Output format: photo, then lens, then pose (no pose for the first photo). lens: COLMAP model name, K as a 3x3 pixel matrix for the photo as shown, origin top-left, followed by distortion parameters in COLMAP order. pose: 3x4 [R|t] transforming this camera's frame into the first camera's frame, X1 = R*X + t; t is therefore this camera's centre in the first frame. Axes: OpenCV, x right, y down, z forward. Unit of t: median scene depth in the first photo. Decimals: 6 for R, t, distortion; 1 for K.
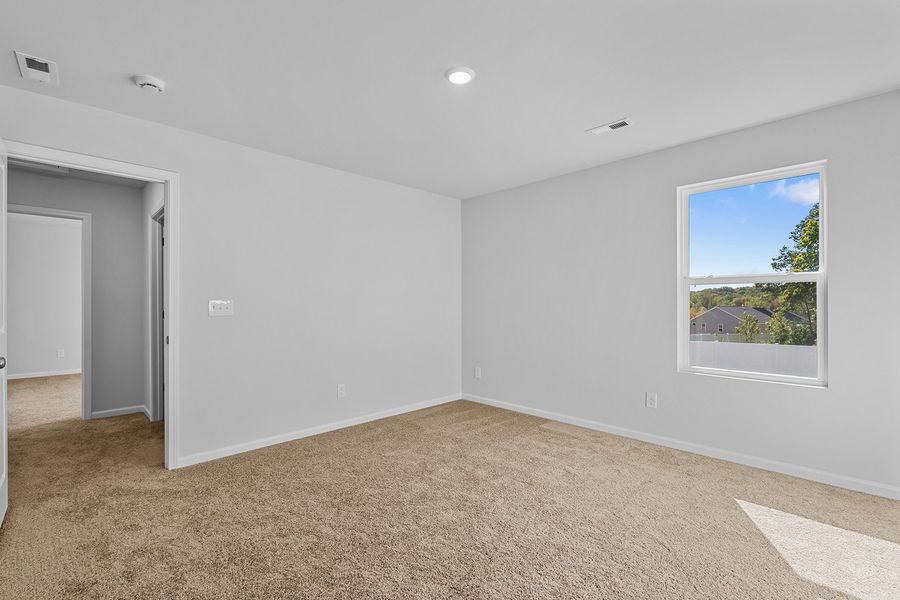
lens RADIAL K [[391.8, 0, 443.0], [0, 391.8, 301.9], [0, 0, 1]] dist [-0.003014, -0.000145]
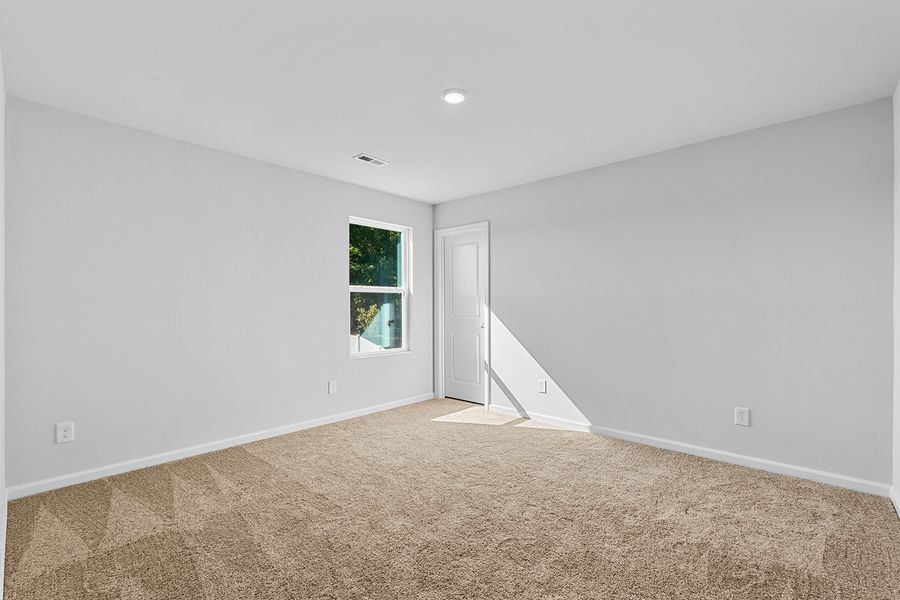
lens RADIAL K [[391.8, 0, 443.0], [0, 391.8, 301.9], [0, 0, 1]] dist [-0.003014, -0.000145]
pose [[-0.022741, 0.010405, 0.999687, -0.567180], [0.000943, 0.999946, -0.010387, 0.004615], [-0.999741, 0.000707, -0.022750, 0.584027]]
